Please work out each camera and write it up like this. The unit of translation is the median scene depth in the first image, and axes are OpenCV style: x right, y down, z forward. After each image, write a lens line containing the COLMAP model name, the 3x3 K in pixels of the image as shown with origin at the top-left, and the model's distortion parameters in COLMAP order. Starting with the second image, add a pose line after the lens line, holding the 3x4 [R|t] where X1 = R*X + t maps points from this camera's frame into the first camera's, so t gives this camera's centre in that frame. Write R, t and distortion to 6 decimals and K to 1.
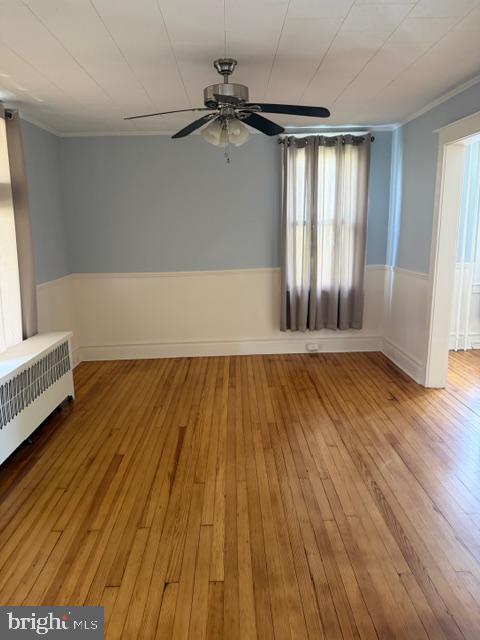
lens RADIAL K [[444.0, 0, 239.7], [0, 444.0, 319.4], [0, 0, 1]] dist [0.011940, -0.037412]
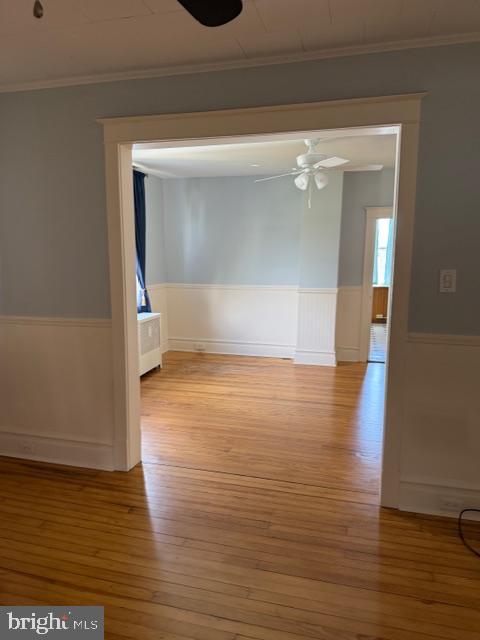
lens RADIAL K [[444.0, 0, 240.5], [0, 444.0, 318.6], [0, 0, 1]] dist [0.011940, -0.037412]
pose [[0.279004, -0.124180, 0.952227, -0.313627], [0.193290, 0.978571, 0.070982, -0.173765], [-0.940636, 0.164252, 0.297028, 0.896435]]
